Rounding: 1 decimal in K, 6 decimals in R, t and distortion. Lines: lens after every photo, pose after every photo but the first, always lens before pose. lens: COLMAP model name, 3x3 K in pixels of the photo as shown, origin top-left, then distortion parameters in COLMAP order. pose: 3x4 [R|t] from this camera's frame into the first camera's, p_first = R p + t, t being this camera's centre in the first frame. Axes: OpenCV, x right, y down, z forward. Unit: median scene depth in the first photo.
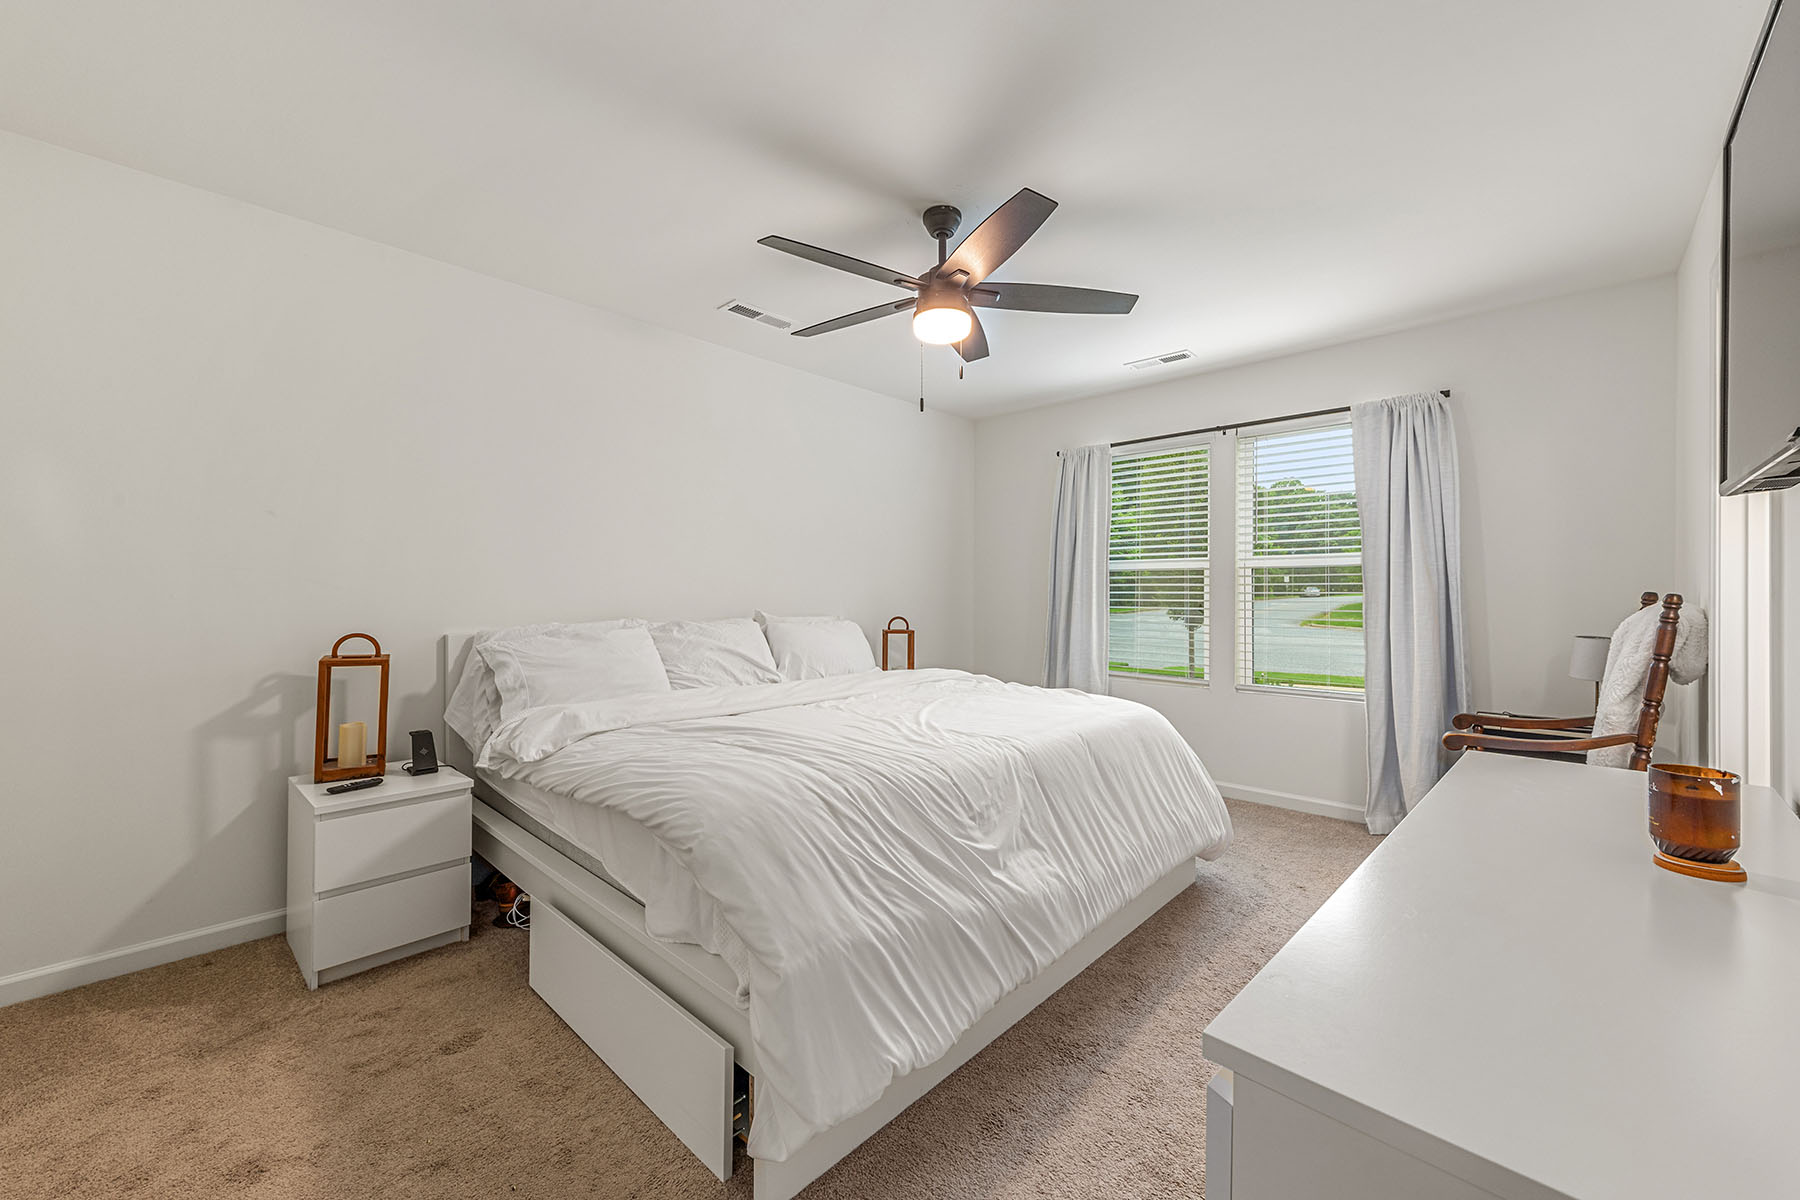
lens RADIAL K [[708.7, 0, 902.0], [0, 708.7, 600.3], [0, 0, 1]] dist [0.010679, -0.000167]
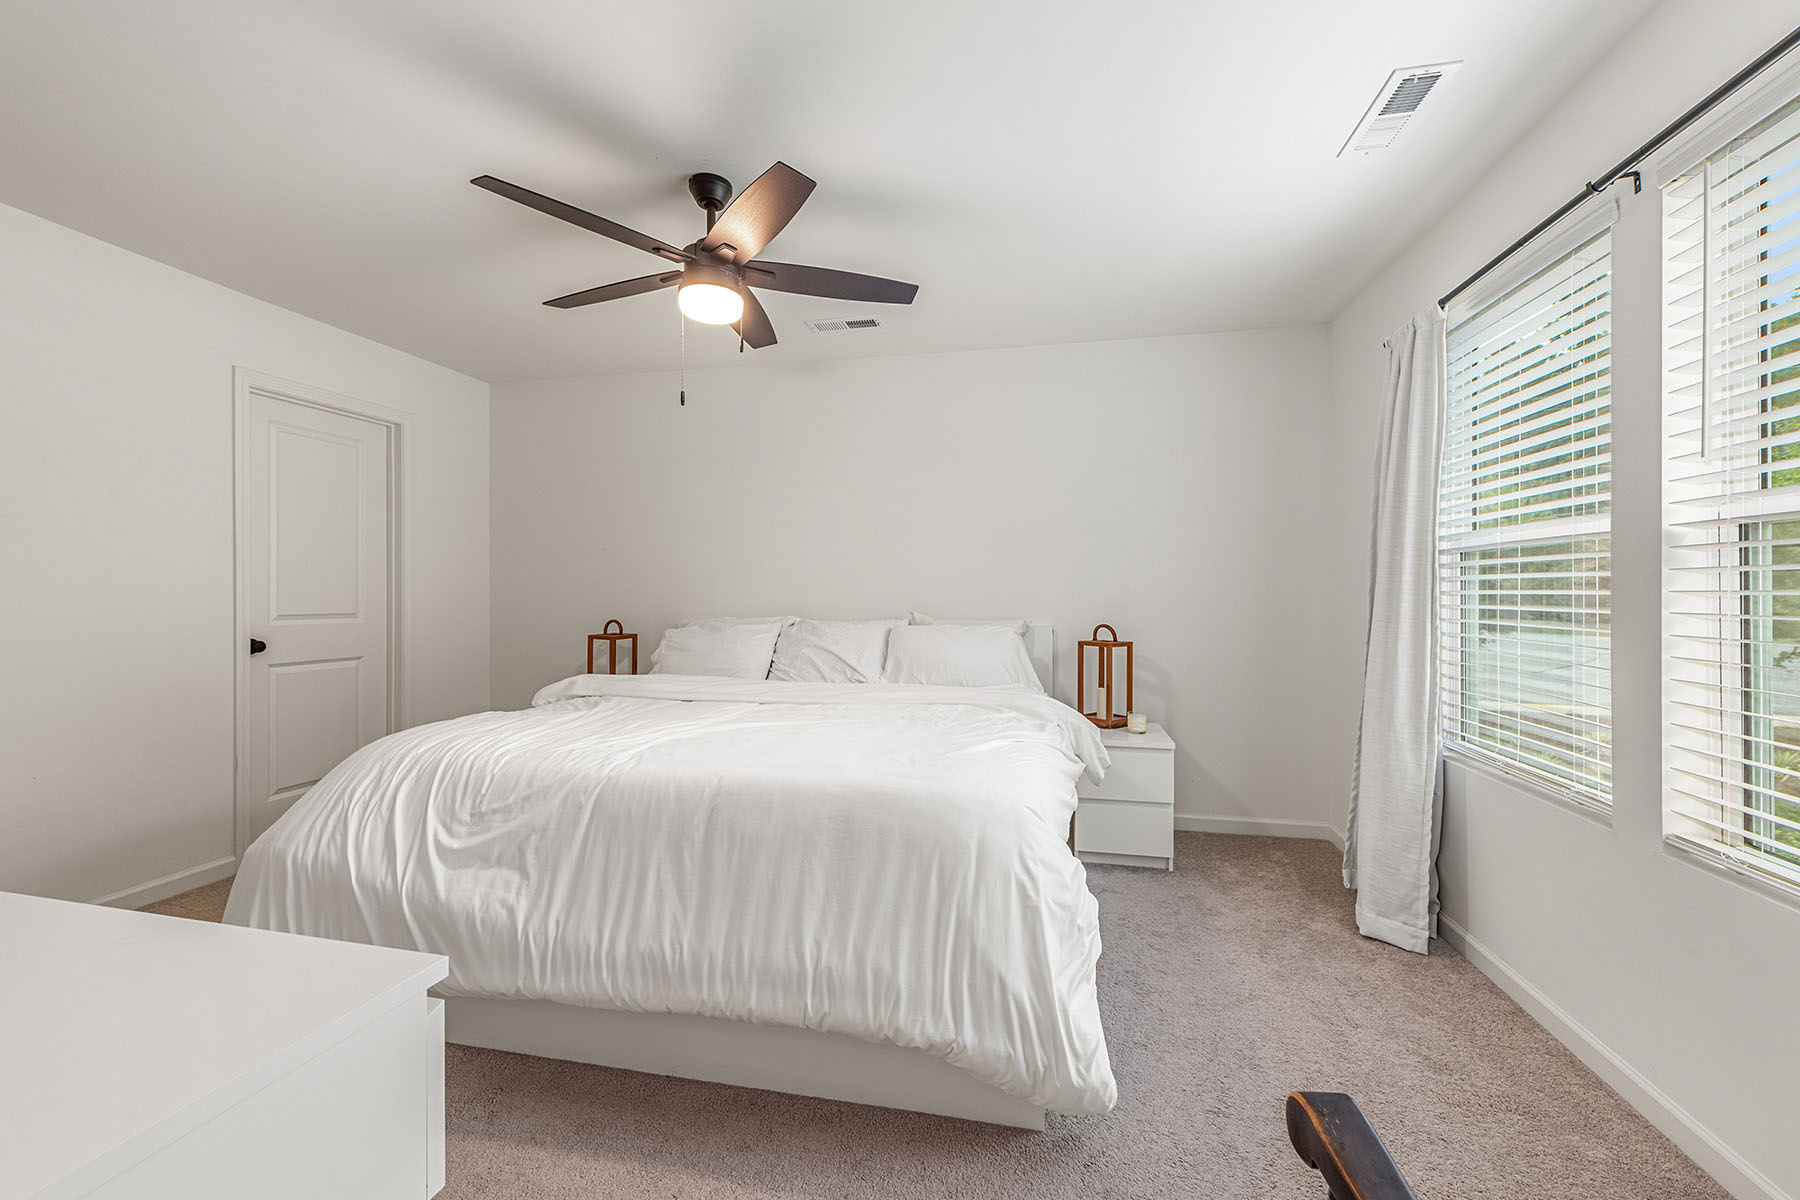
lens RADIAL K [[708.7, 0, 902.0], [0, 708.7, 600.3], [0, 0, 1]] dist [0.010679, -0.000167]
pose [[0.505679, 0.008942, -0.862676, 0.972512], [-0.002898, 0.999958, 0.008666, -0.013781], [0.862717, -0.001882, 0.505683, 0.752338]]
